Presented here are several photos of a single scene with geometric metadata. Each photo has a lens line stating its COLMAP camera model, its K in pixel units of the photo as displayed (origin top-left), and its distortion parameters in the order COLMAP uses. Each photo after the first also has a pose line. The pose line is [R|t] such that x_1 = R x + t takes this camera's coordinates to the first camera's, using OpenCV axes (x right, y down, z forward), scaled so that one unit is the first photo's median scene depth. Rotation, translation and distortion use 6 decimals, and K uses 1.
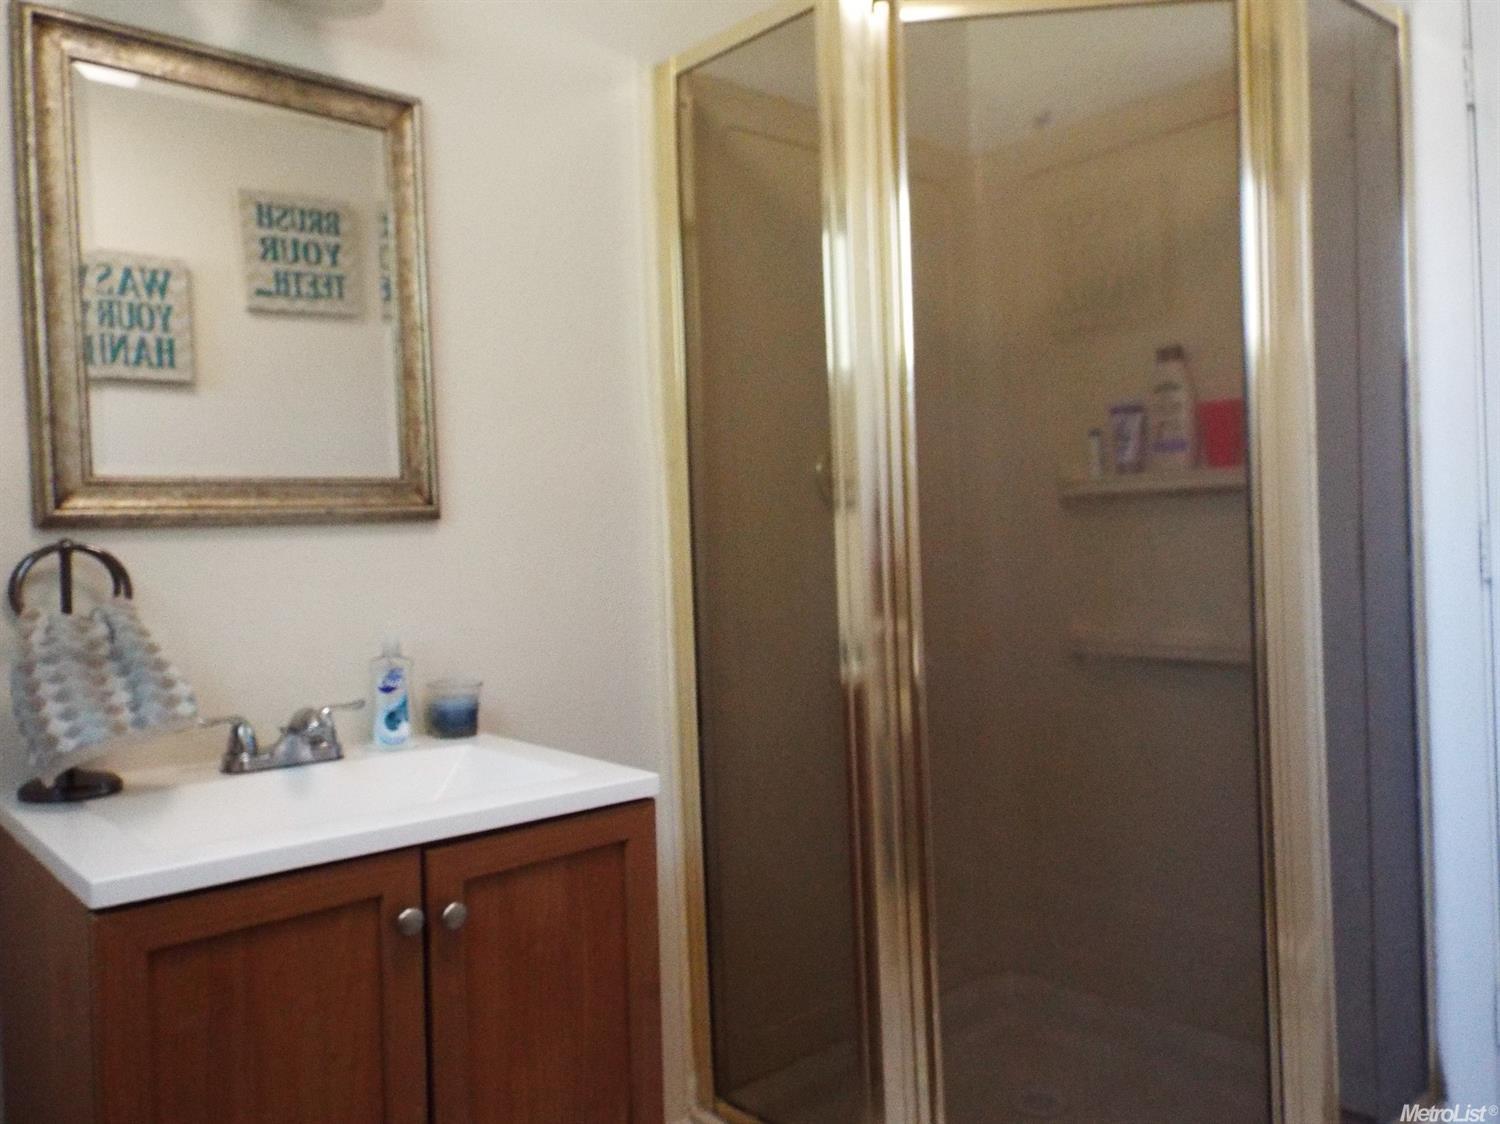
lens RADIAL K [[1176.0, 0, 750.0], [0, 1176.0, 562.0], [0, 0, 1]] dist [0.021691, -0.008930]
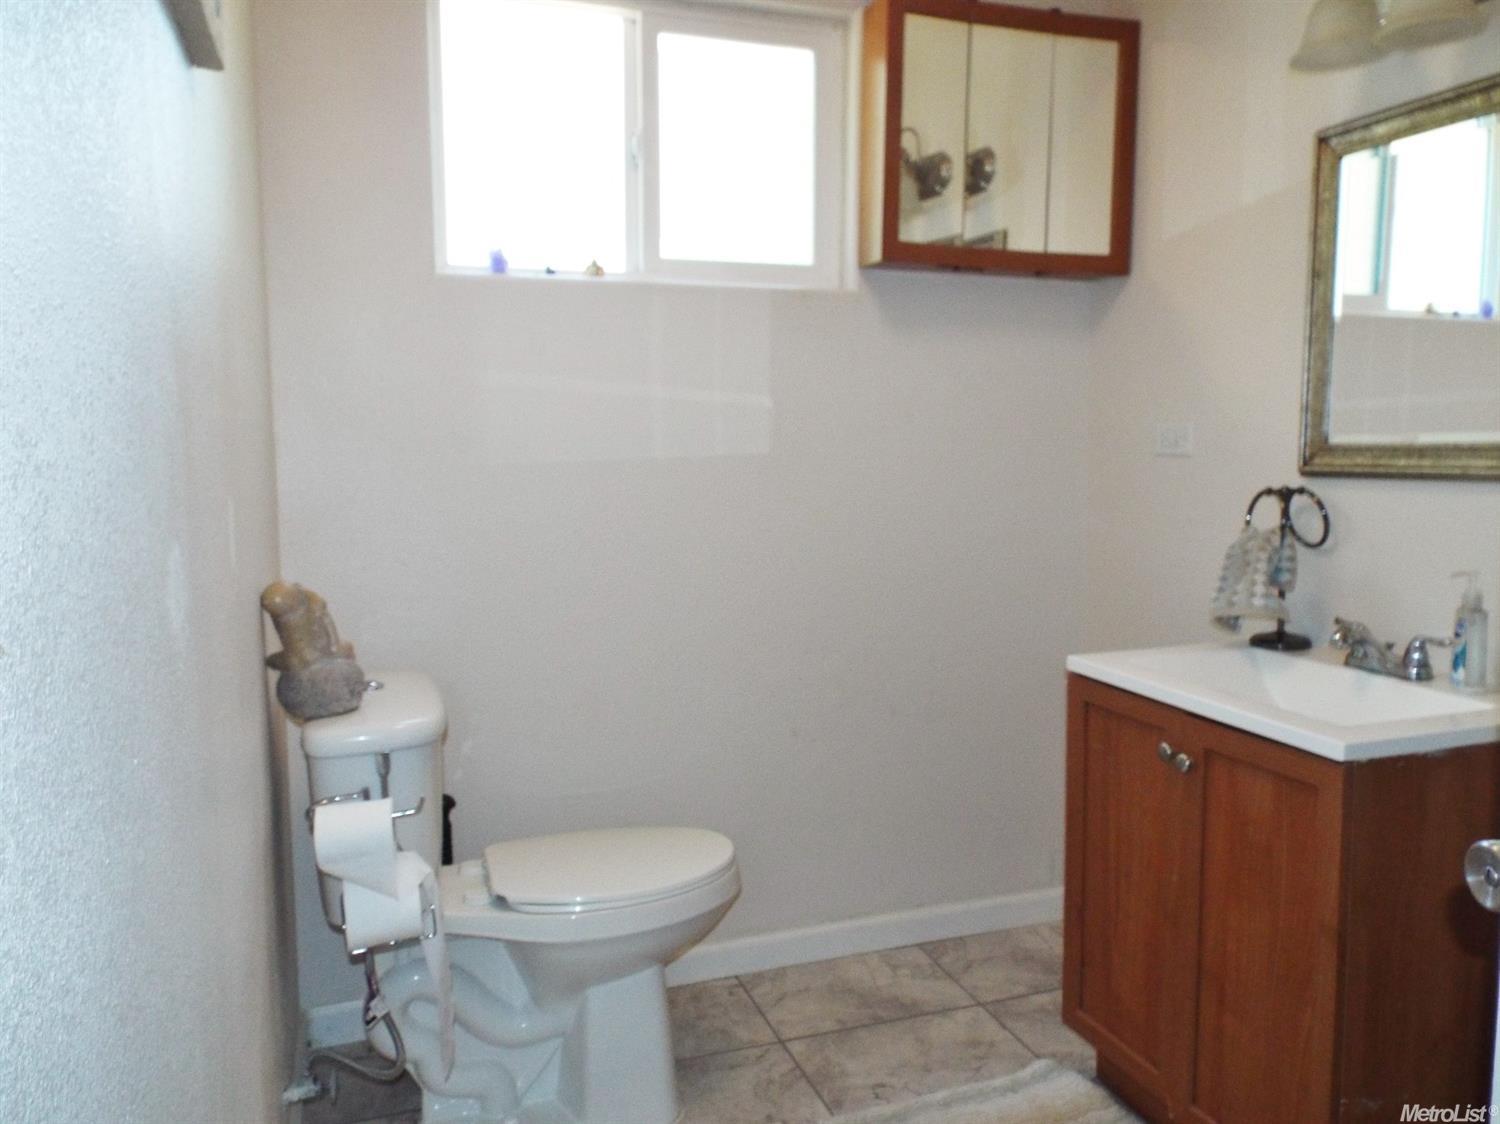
lens RADIAL K [[1176.0, 0, 750.0], [0, 1176.0, 562.0], [0, 0, 1]] dist [0.021691, -0.008930]
pose [[-0.382905, 0.124573, -0.915350, 1.020165], [-0.012792, 0.990056, 0.140091, -0.114781], [0.923699, 0.065351, -0.377503, 0.846332]]
